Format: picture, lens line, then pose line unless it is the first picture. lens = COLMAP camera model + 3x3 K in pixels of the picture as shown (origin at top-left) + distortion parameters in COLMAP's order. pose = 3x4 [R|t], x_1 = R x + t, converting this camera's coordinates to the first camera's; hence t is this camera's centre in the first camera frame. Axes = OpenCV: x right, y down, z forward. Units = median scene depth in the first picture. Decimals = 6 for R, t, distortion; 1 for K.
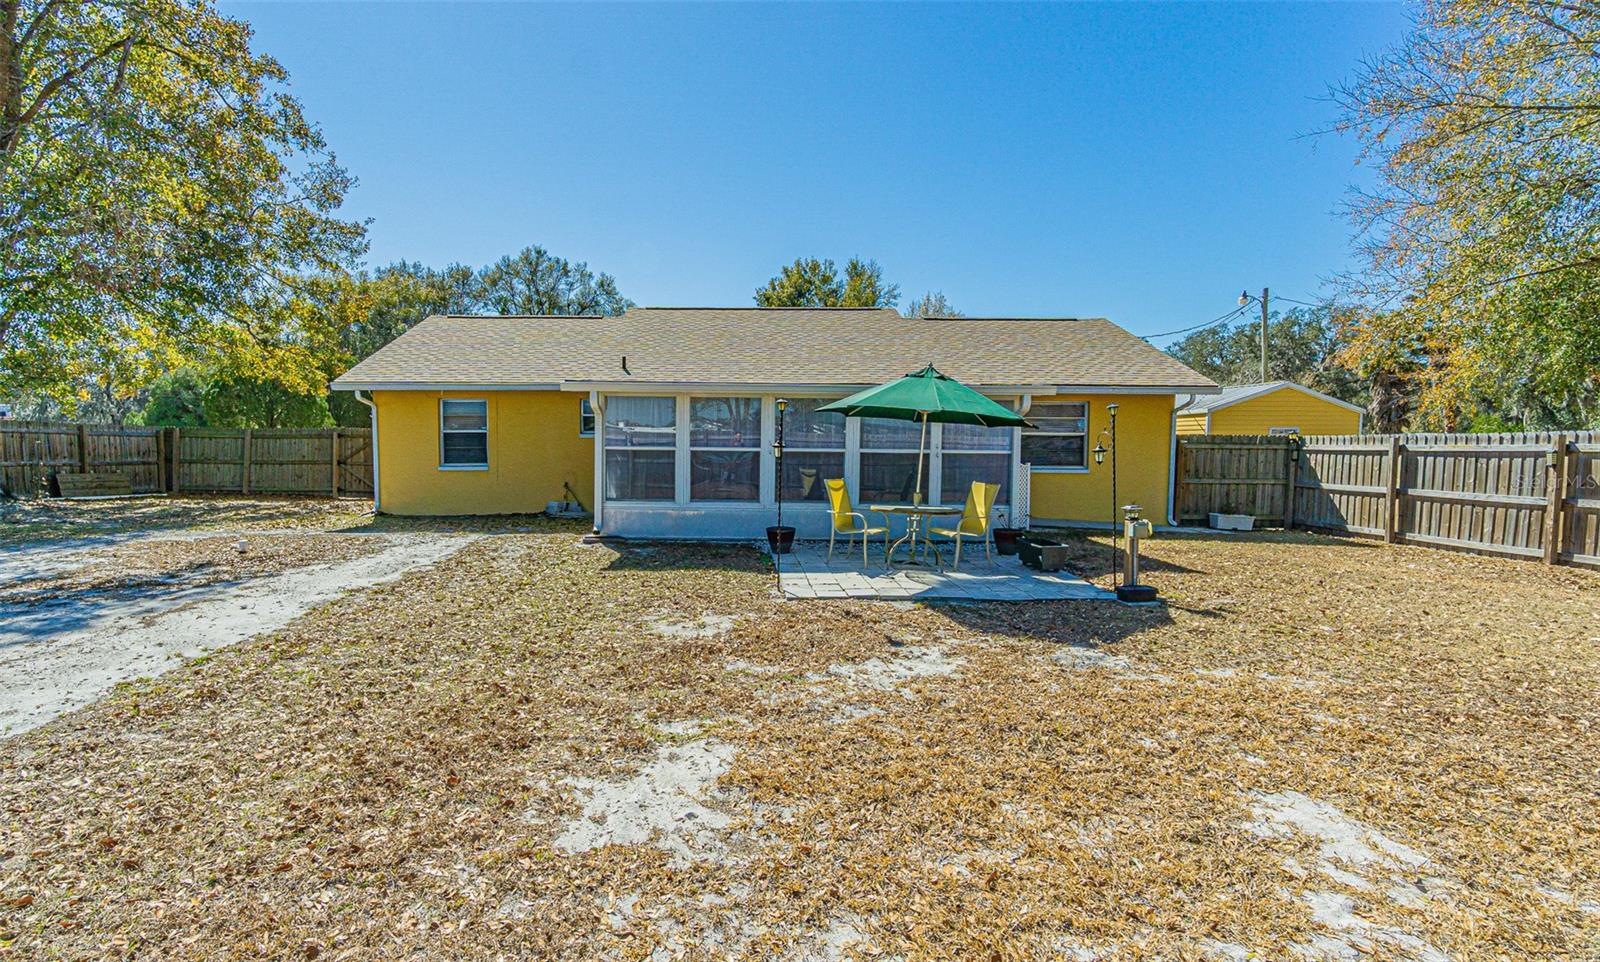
lens RADIAL K [[753.0, 0, 802.6], [0, 753.0, 493.2], [0, 0, 1]] dist [0.002922, 0.000055]
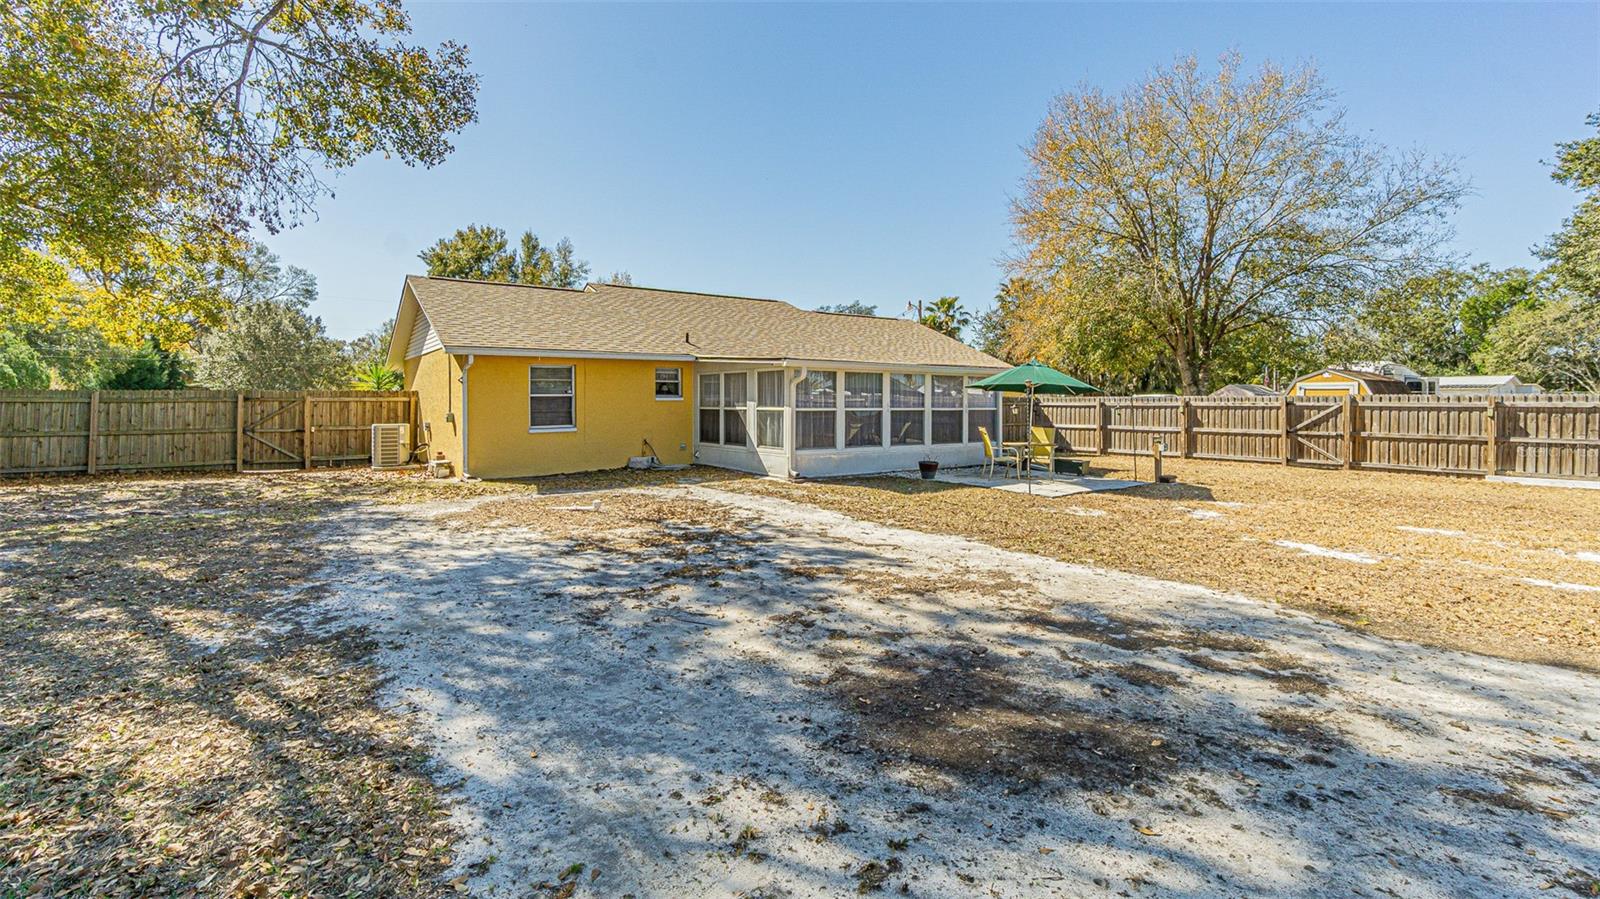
lens RADIAL K [[688.5, 0, 761.9], [0, 688.5, 408.8], [0, 0, 1]] dist [-0.008641, 0.003779]
pose [[0.830791, -0.012582, 0.556442, -0.831378], [0.041844, 0.998327, -0.039901, -0.014010], [-0.555009, 0.056433, 0.829928, 0.039571]]
